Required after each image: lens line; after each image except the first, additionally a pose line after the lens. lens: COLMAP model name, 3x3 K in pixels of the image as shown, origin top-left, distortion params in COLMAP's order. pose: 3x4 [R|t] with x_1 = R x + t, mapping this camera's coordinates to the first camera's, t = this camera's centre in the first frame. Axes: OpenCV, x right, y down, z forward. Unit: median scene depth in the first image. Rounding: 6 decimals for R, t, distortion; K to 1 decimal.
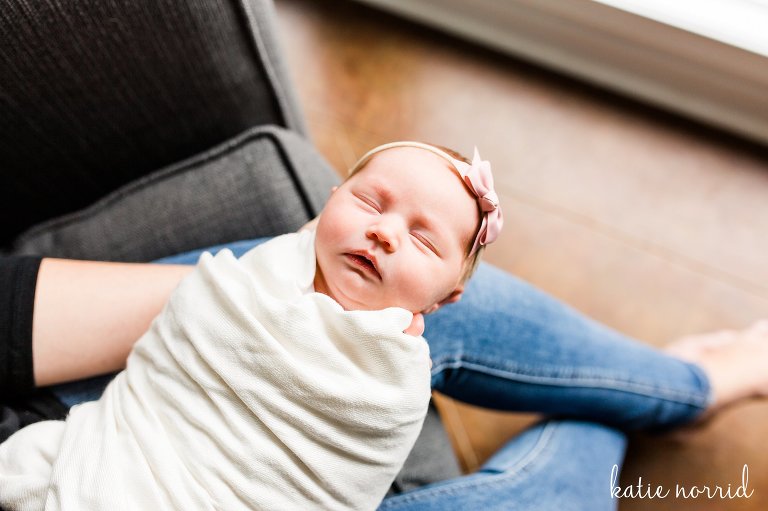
lens RADIAL K [[679.9, 0, 381.9], [0, 679.9, 220.9], [0, 0, 1]] dist [0.081558, -0.115371]
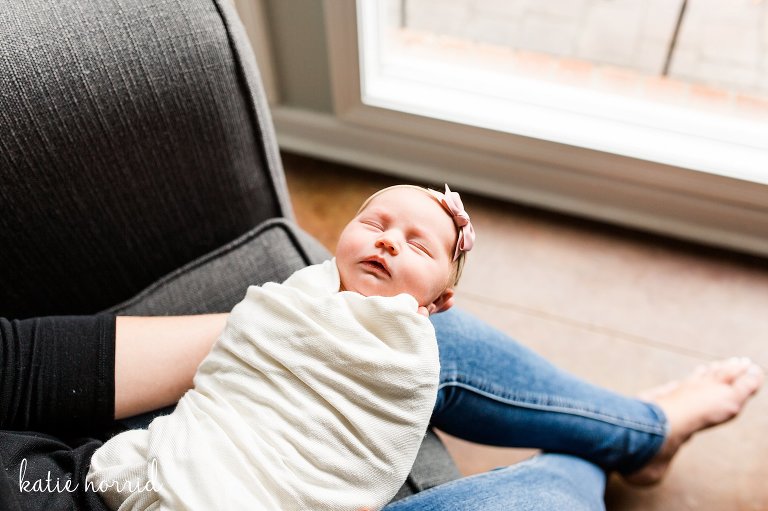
lens RADIAL K [[794.8, 0, 383.5], [0, 794.8, 325.3], [0, 0, 1]] dist [0.007700, 0.004410]
pose [[0.989188, -0.100200, 0.107089, -0.169979], [0.125305, 0.956859, -0.262143, 0.512799], [-0.076202, 0.272728, 0.959069, -0.408292]]
